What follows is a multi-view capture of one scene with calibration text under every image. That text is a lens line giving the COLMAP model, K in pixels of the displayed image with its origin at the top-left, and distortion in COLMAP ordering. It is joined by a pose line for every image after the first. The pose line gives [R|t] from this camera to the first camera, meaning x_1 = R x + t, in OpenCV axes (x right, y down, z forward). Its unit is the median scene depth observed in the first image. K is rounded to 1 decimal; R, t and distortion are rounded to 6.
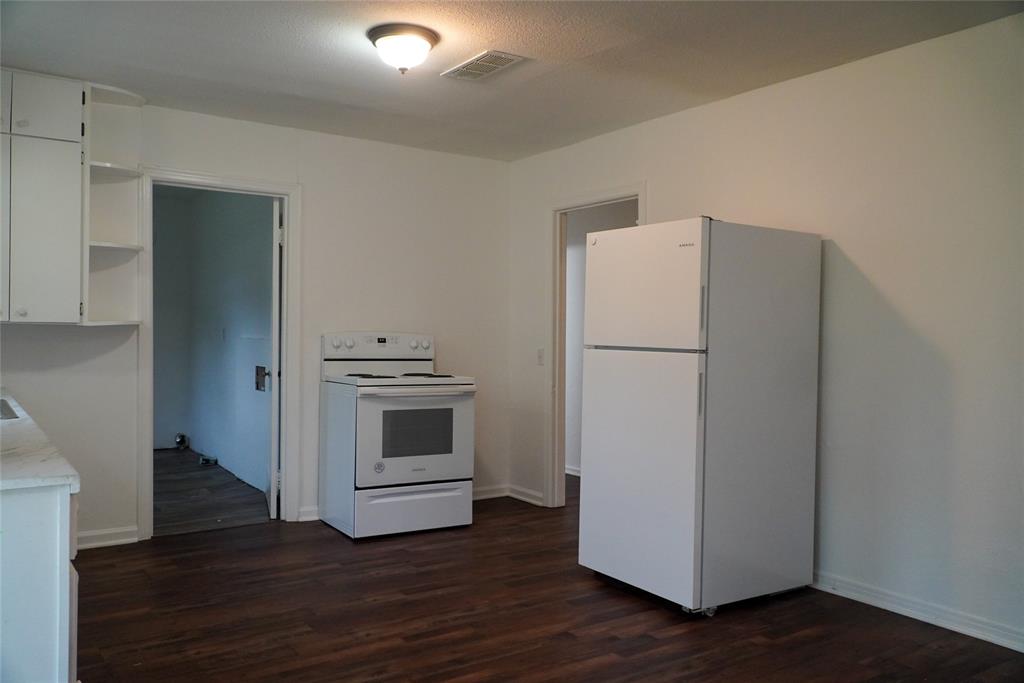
lens RADIAL K [[810.0, 0, 508.1], [0, 810.0, 328.6], [0, 0, 1]] dist [0.004208, -0.000487]
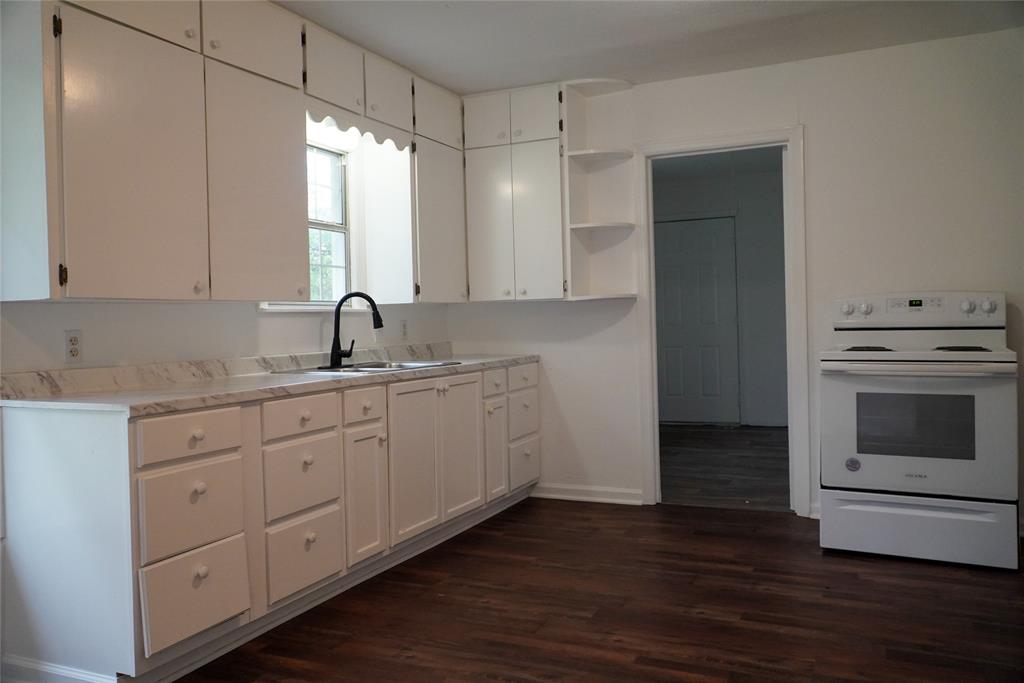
lens RADIAL K [[810.0, 0, 508.1], [0, 810.0, 328.6], [0, 0, 1]] dist [0.004208, -0.000487]
pose [[0.500761, -0.017039, -0.865418, 0.393126], [0.035102, 0.999384, 0.000634, 0.030885], [0.864873, -0.030696, 0.501051, 0.359534]]
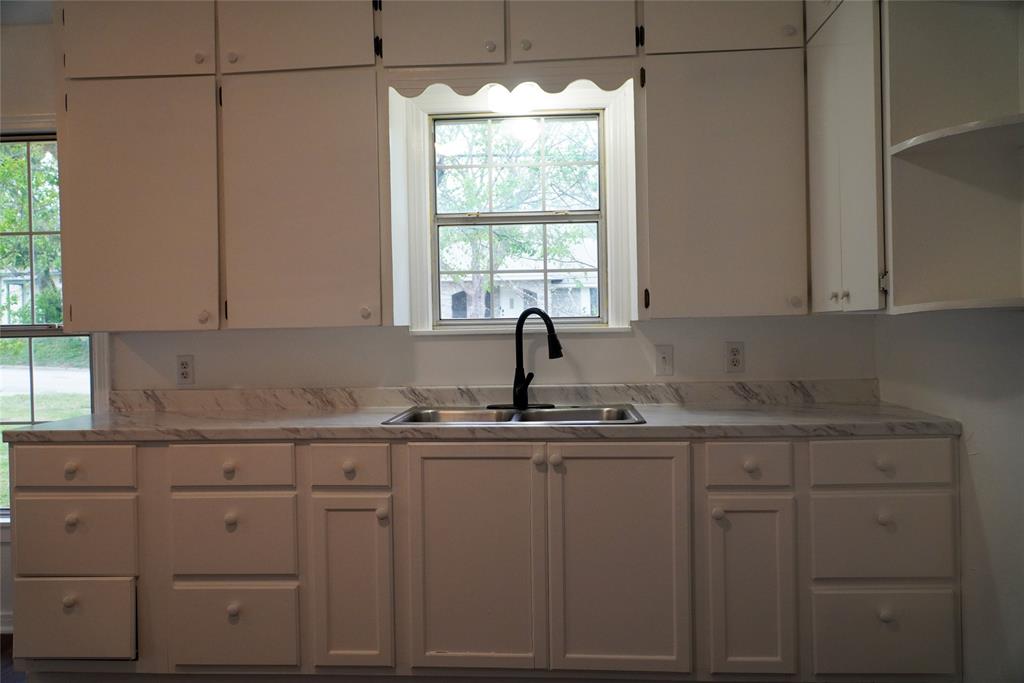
lens RADIAL K [[820.0, 0, 511.2], [0, 820.0, 333.2], [0, 0, 1]] dist [0.006390, -0.000395]
pose [[-0.630230, 0.005224, -0.776391, 0.031917], [0.014266, 0.999886, -0.004852, 0.007228], [0.776277, -0.014134, -0.630233, 1.115544]]
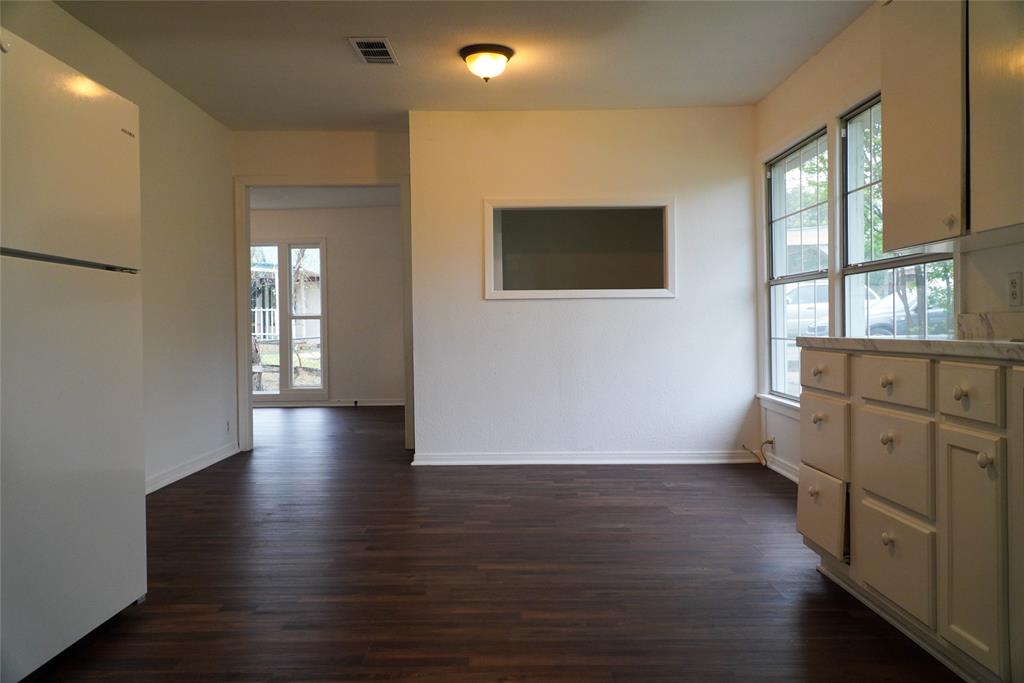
lens RADIAL K [[824.9, 0, 504.0], [0, 824.9, 341.9], [0, 0, 1]] dist [0.009035, 0.004575]
pose [[-0.818318, -0.013199, 0.574614, -0.425037], [-0.002772, 0.999815, 0.019017, 0.064827], [-0.574759, 0.013969, -0.818204, 1.174509]]
